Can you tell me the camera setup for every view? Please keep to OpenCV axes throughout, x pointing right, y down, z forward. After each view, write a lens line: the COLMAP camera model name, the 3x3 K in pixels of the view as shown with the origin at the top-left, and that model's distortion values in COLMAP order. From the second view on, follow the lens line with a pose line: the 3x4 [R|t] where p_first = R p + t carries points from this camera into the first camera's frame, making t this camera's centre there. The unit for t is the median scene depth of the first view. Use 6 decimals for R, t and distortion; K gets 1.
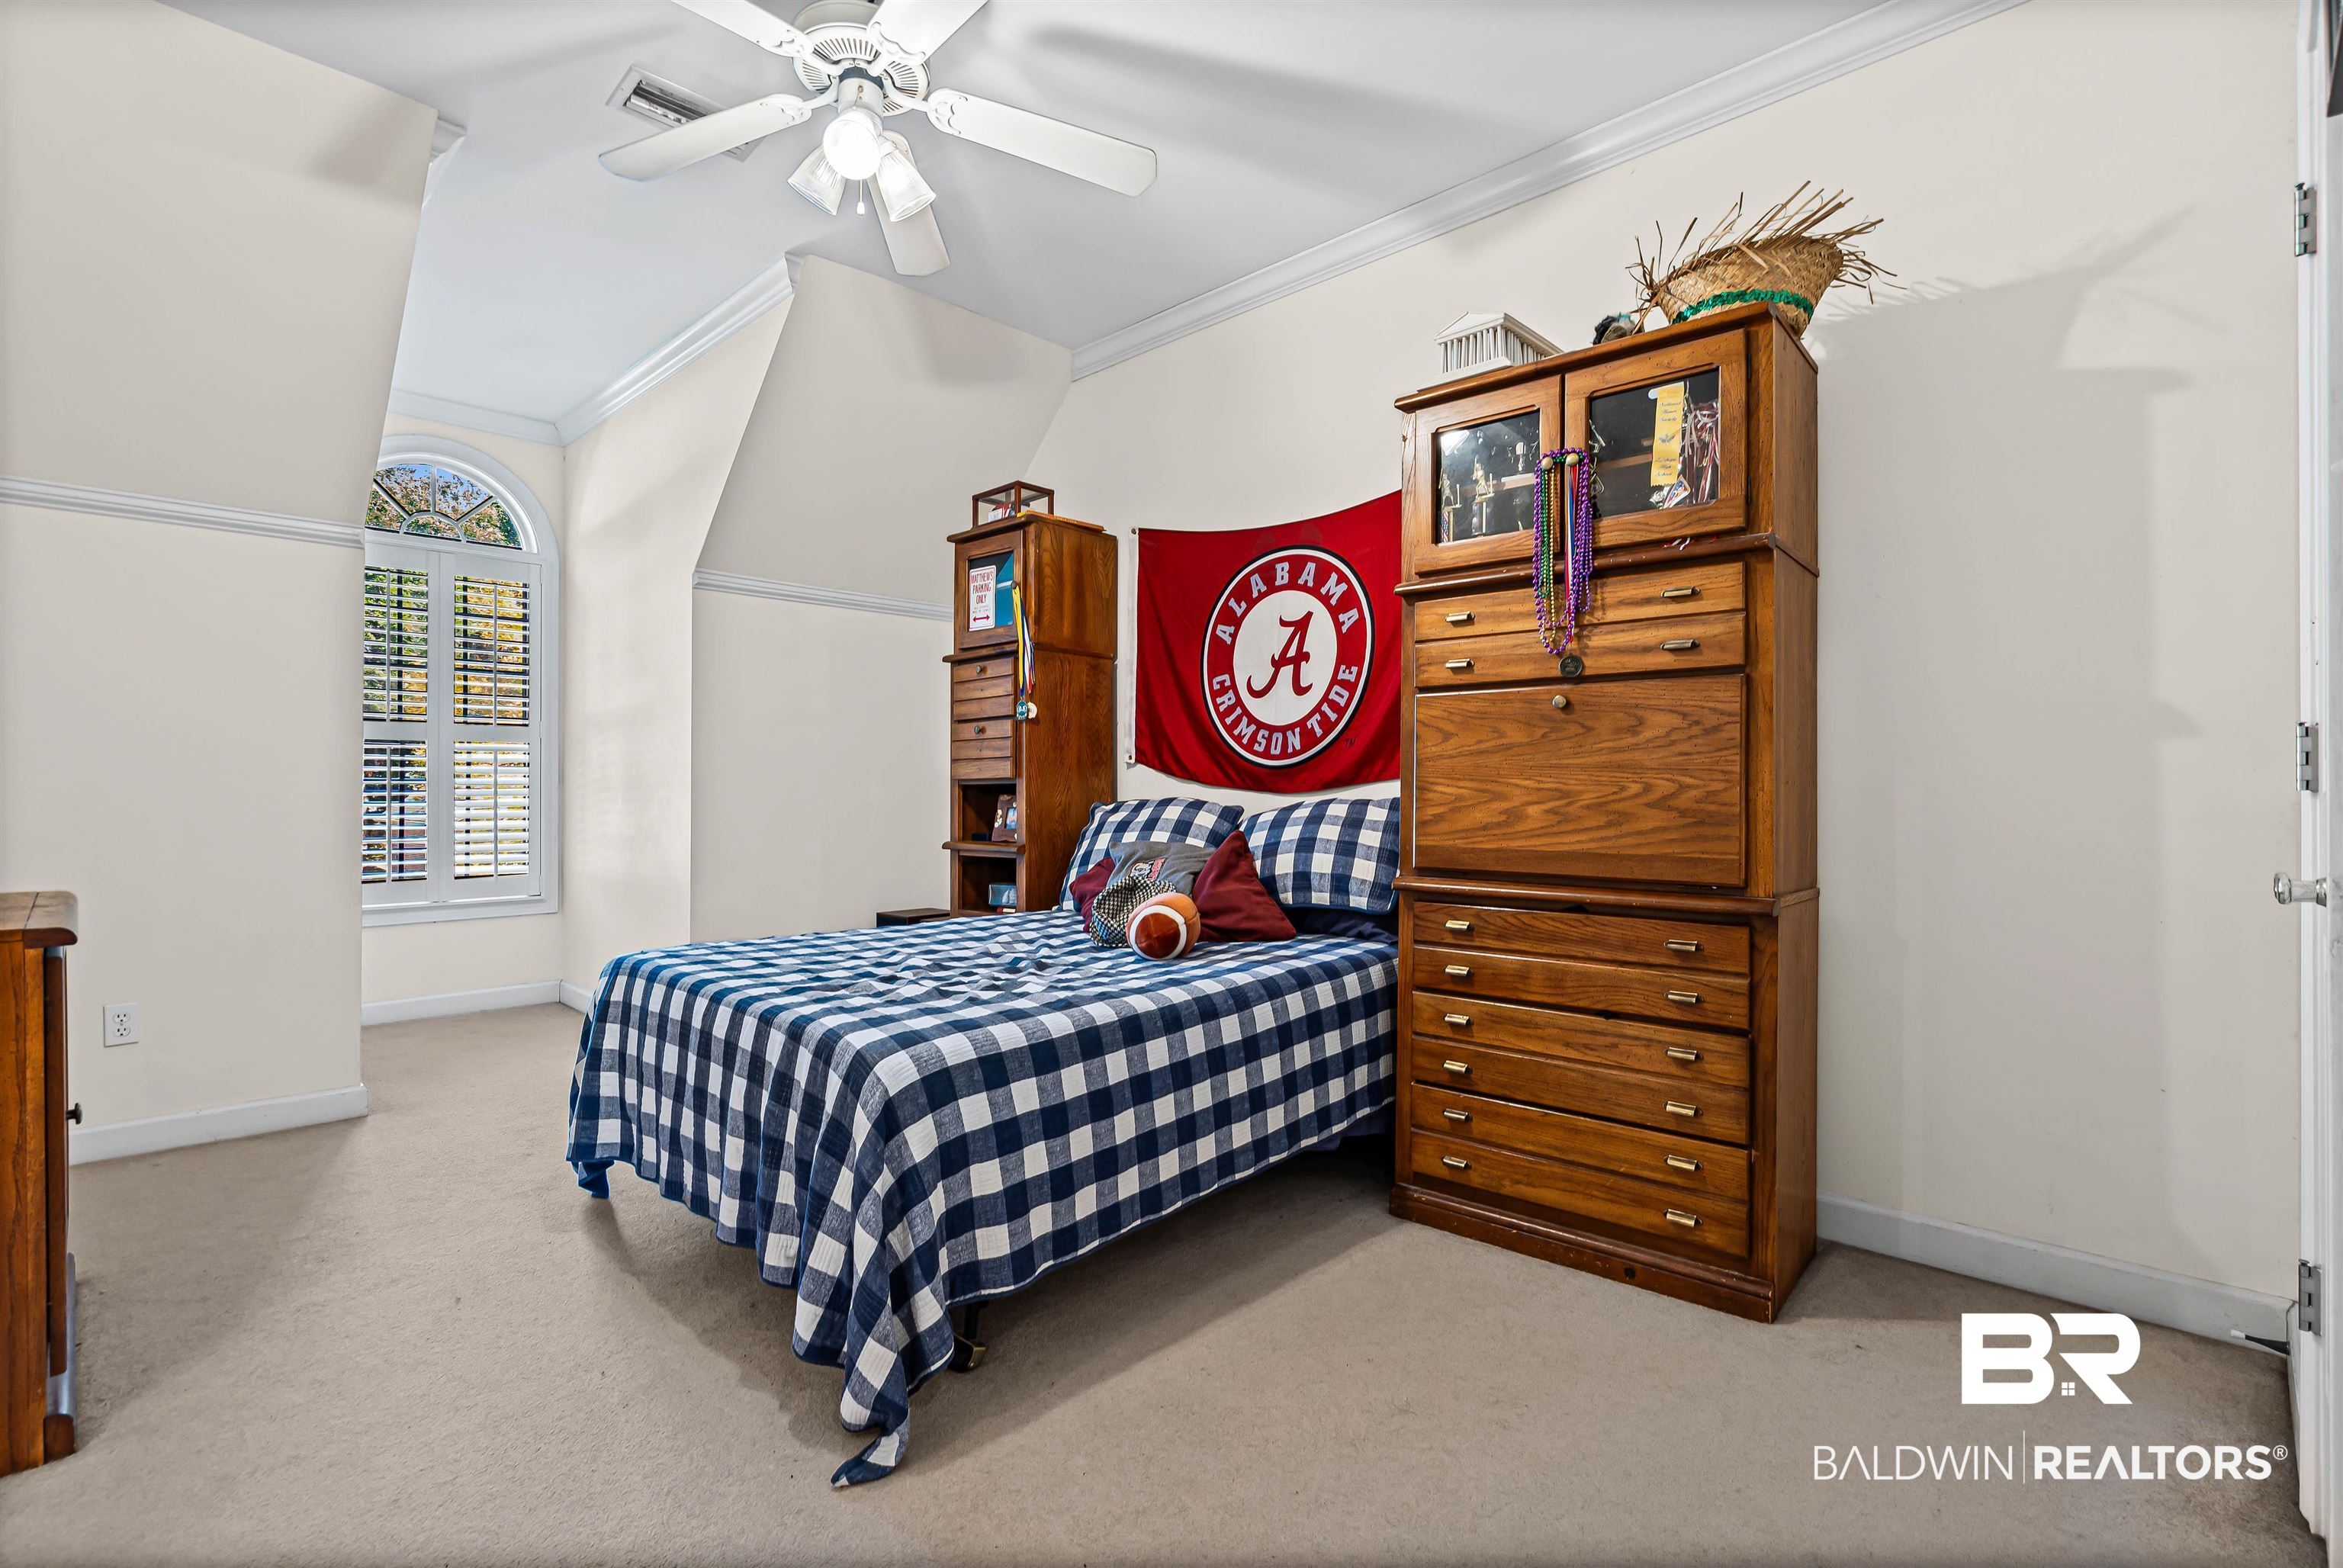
lens RADIAL K [[1096.1, 0, 1171.5], [0, 1096.1, 784.0], [0, 0, 1]] dist [0.000432, 0.000075]
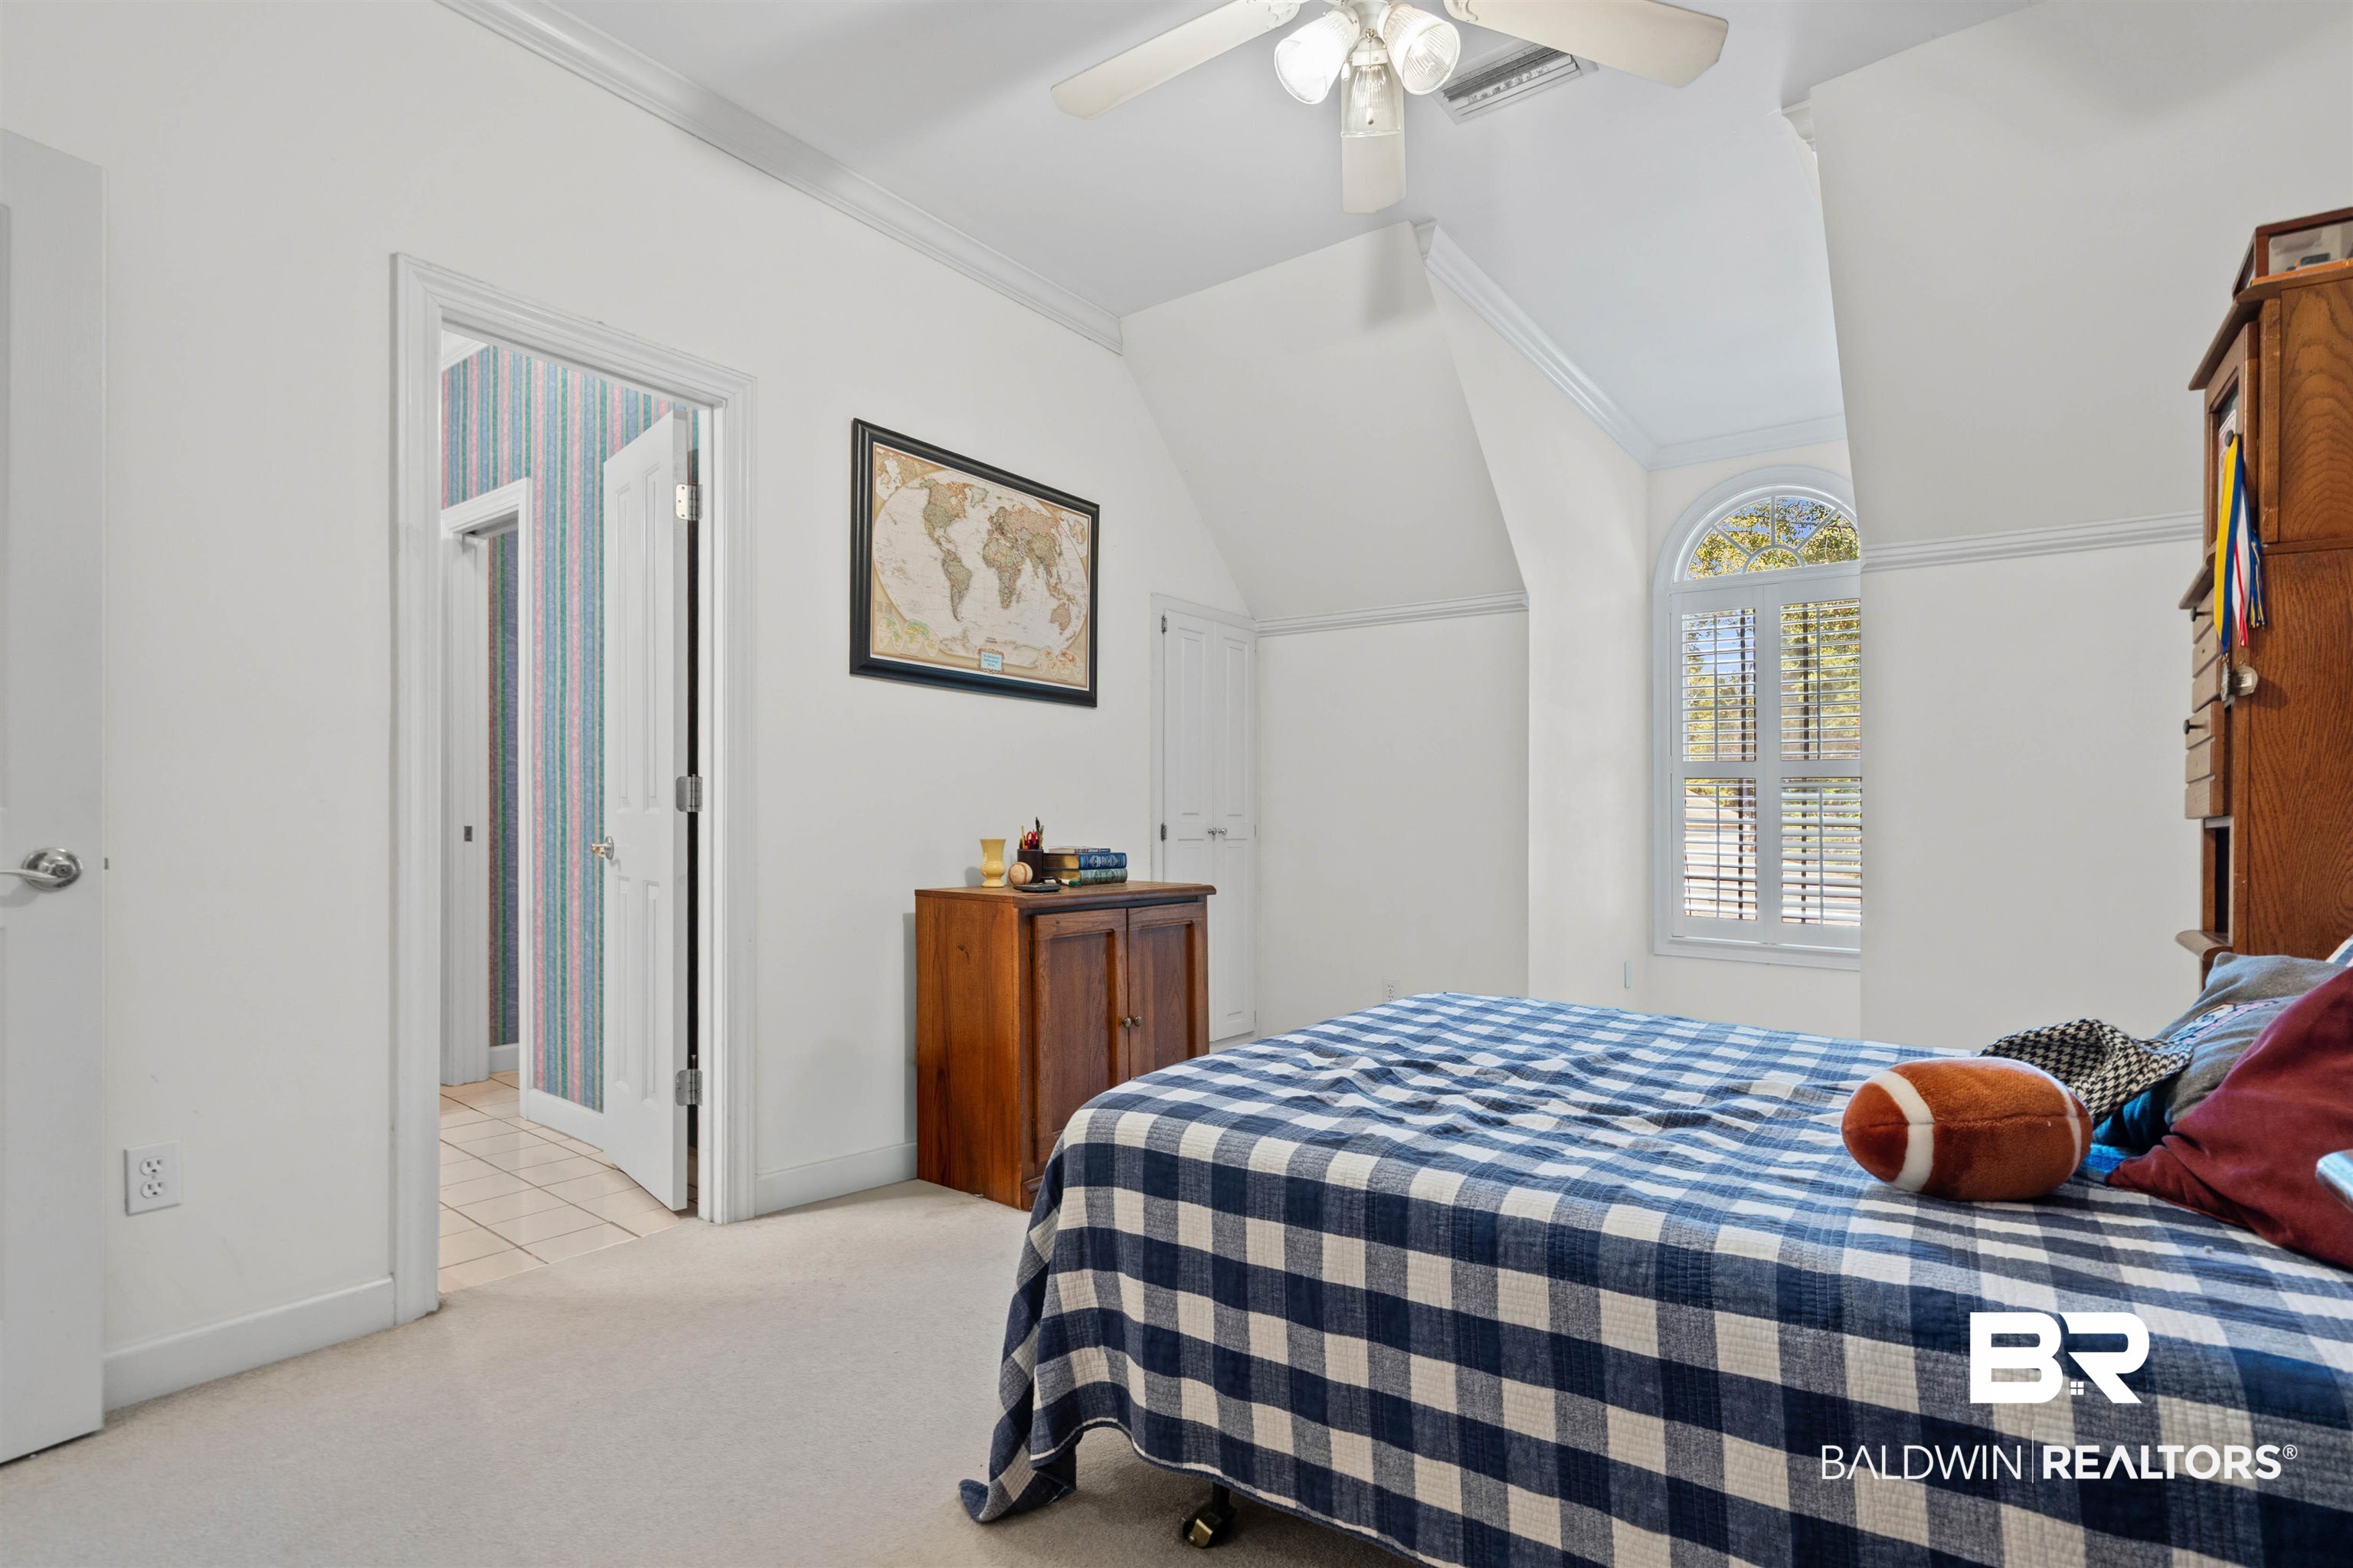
lens RADIAL K [[1139.3, 0, 1169.9], [0, 1139.3, 832.9], [0, 0, 1]] dist [0.000536, 0.000017]
pose [[0.099801, 0.004454, -0.994997, 0.546328], [-0.010393, 0.999940, 0.003433, 0.008664], [0.994953, 0.009998, 0.099841, 0.762442]]
